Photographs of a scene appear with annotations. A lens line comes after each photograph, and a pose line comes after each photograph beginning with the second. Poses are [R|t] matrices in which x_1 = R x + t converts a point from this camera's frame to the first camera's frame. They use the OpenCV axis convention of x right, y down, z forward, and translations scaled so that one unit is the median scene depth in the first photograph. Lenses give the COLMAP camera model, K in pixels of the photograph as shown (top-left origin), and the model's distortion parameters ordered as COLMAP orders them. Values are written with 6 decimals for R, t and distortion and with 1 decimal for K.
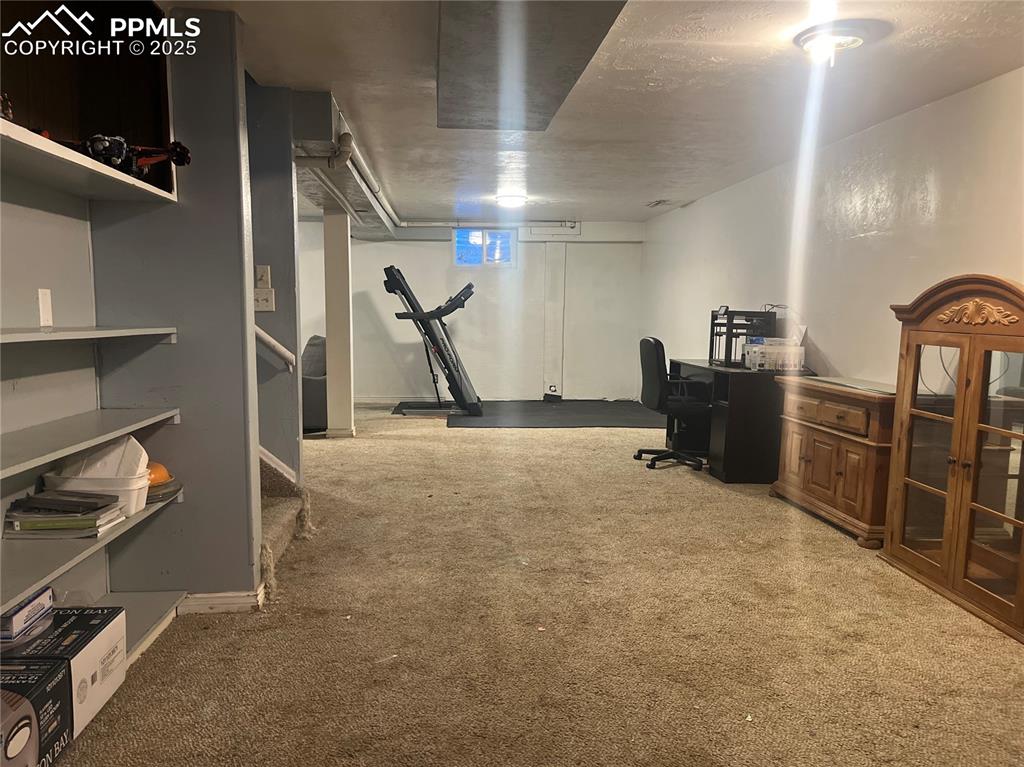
lens RADIAL K [[782.1, 0, 511.6], [0, 782.1, 385.1], [0, 0, 1]] dist [0.058960, -0.072149]
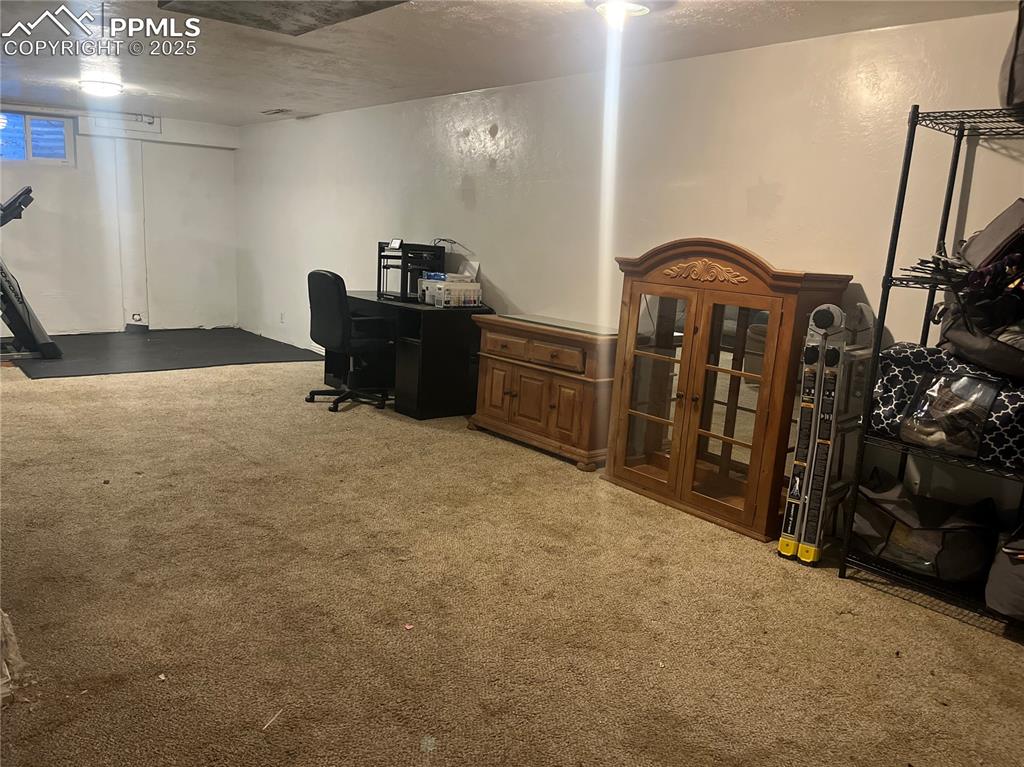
lens RADIAL K [[782.1, 0, 511.4], [0, 782.1, 384.1], [0, 0, 1]] dist [0.058960, -0.072149]
pose [[0.814465, -0.085541, 0.573872, -0.258494], [0.015179, 0.991875, 0.126306, -0.058595], [-0.580014, -0.094161, 0.809146, 0.154691]]
